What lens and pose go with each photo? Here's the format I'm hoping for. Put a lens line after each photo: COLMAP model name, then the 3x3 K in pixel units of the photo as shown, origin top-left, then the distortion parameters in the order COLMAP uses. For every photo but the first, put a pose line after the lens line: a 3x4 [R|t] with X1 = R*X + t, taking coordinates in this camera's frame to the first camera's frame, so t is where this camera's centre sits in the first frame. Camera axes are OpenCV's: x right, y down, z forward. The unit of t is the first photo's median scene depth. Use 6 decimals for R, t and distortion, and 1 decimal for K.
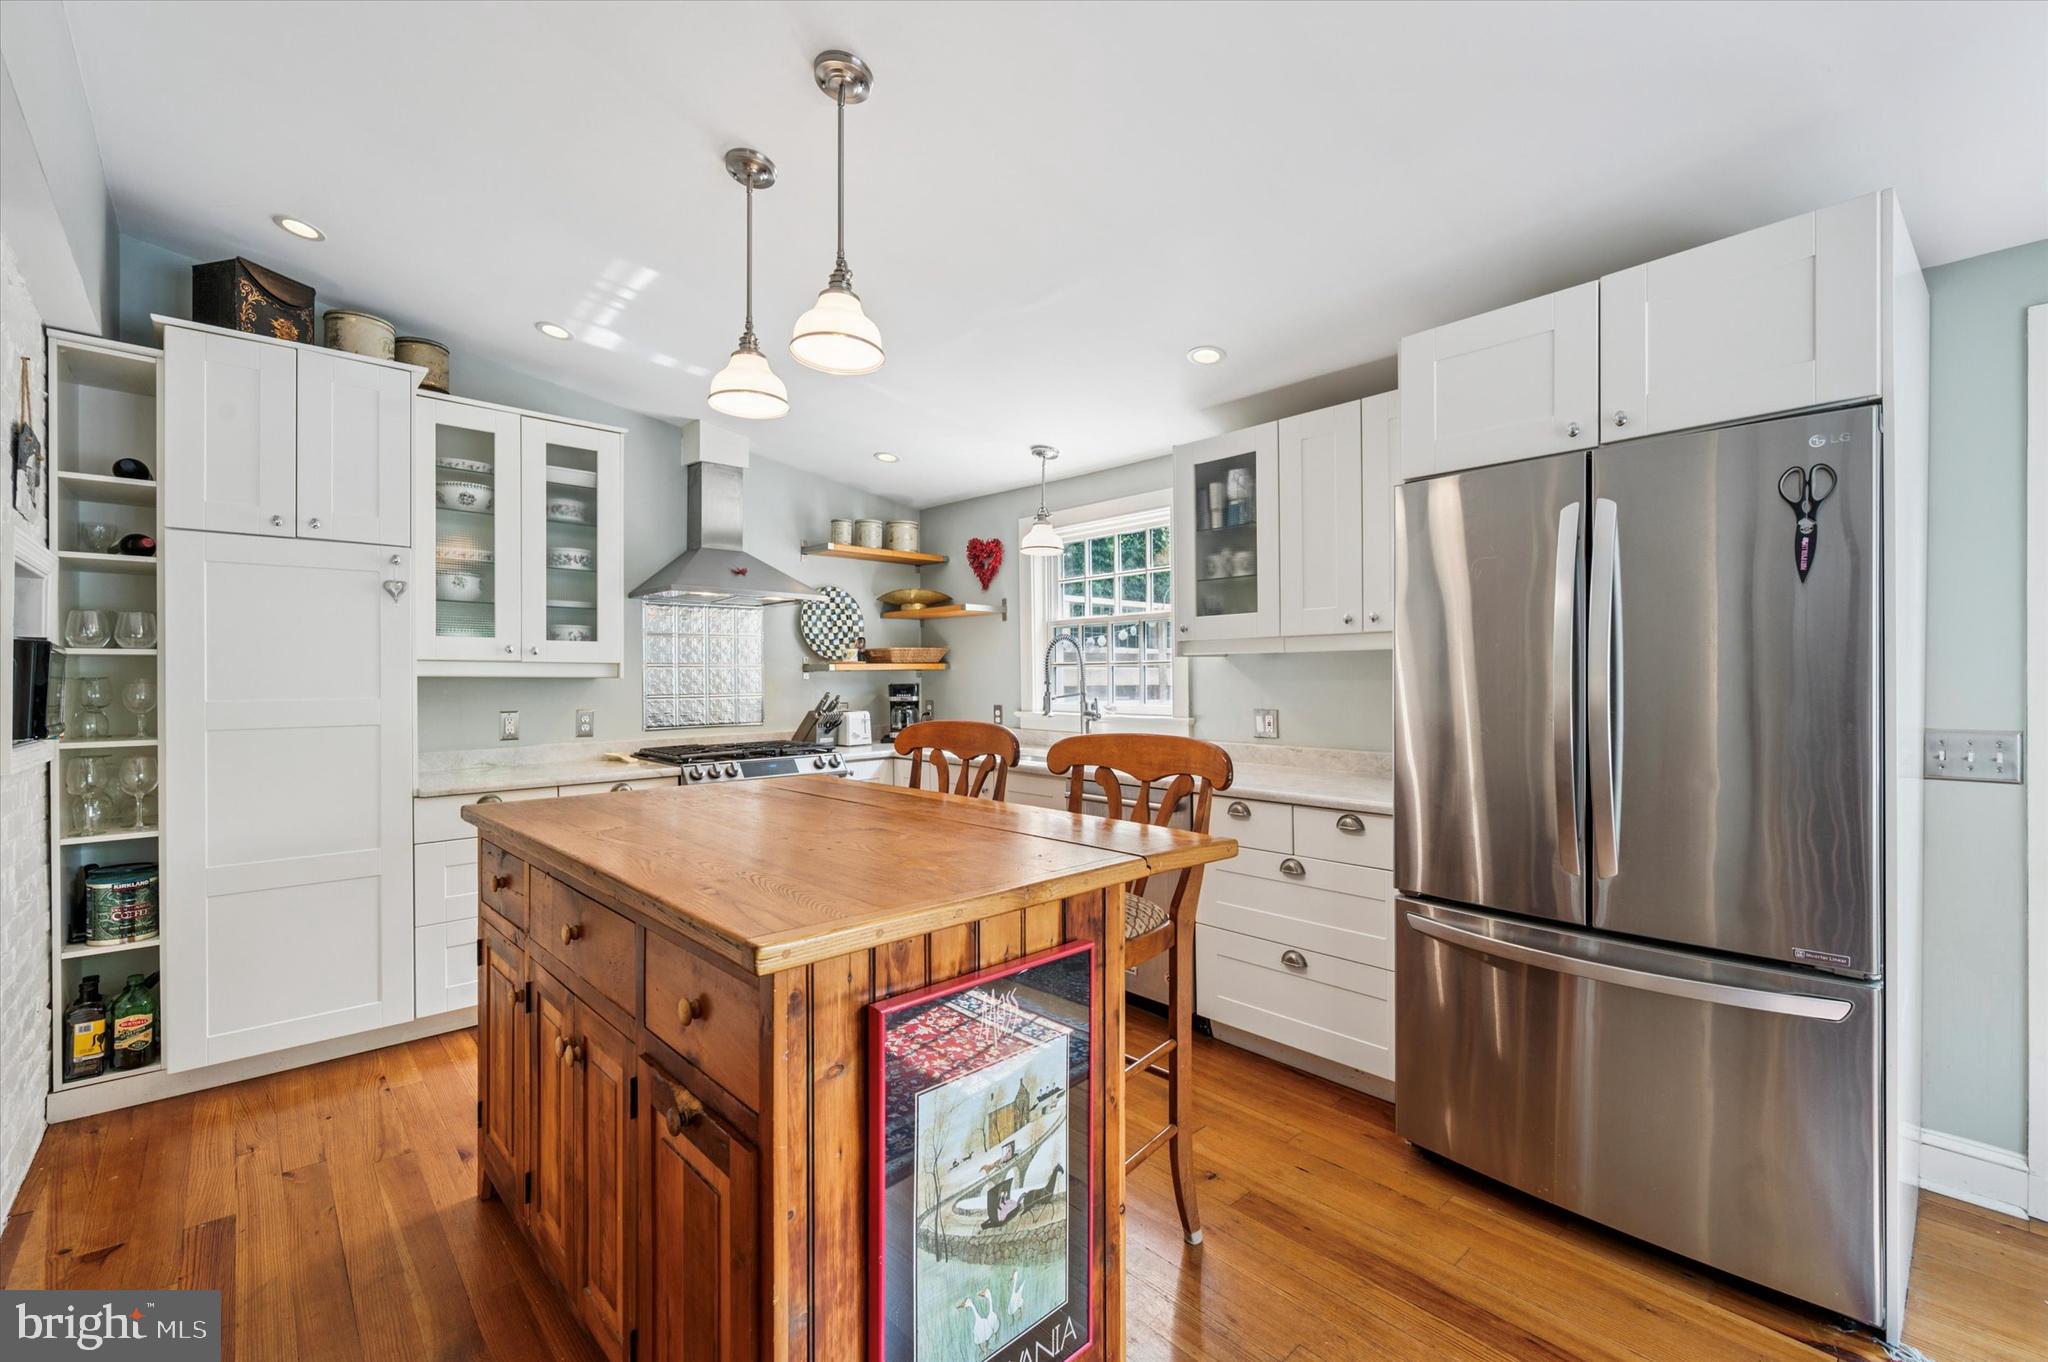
lens RADIAL K [[840.5, 0, 1007.0], [0, 840.5, 679.6], [0, 0, 1]] dist [-0.000309, -0.000006]
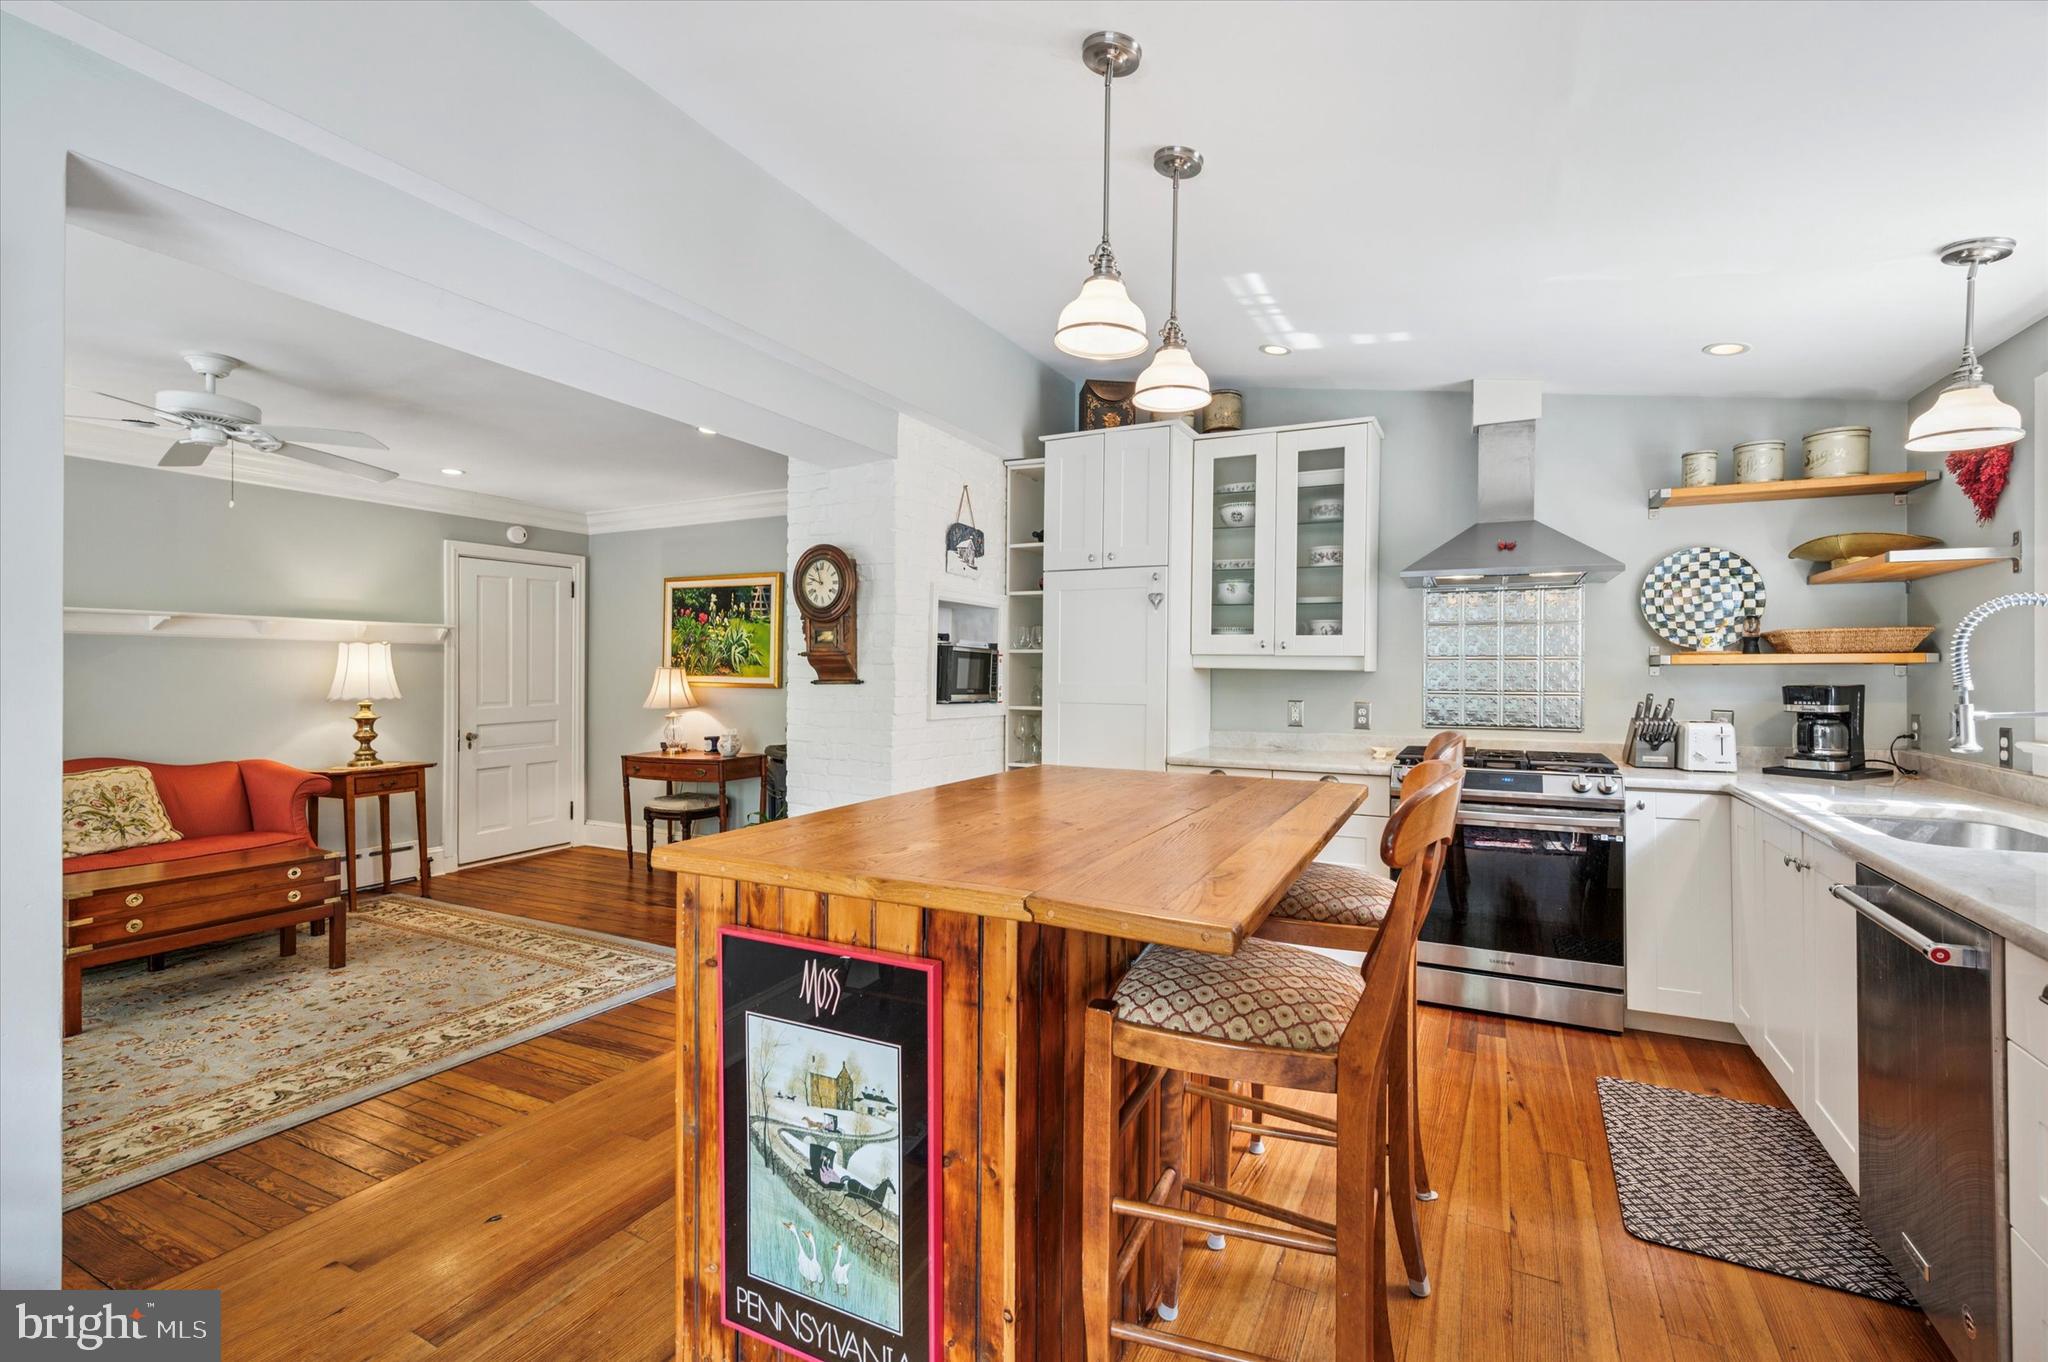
lens RADIAL K [[900.1, 0, 1096.3], [0, 900.1, 682.1], [0, 0, 1]] dist [0.003646, 0.000219]
pose [[0.387399, 0.020123, -0.921693, 0.405079], [-0.012269, 0.999786, 0.016671, -0.002728], [0.921831, 0.004850, 0.387562, 0.305805]]
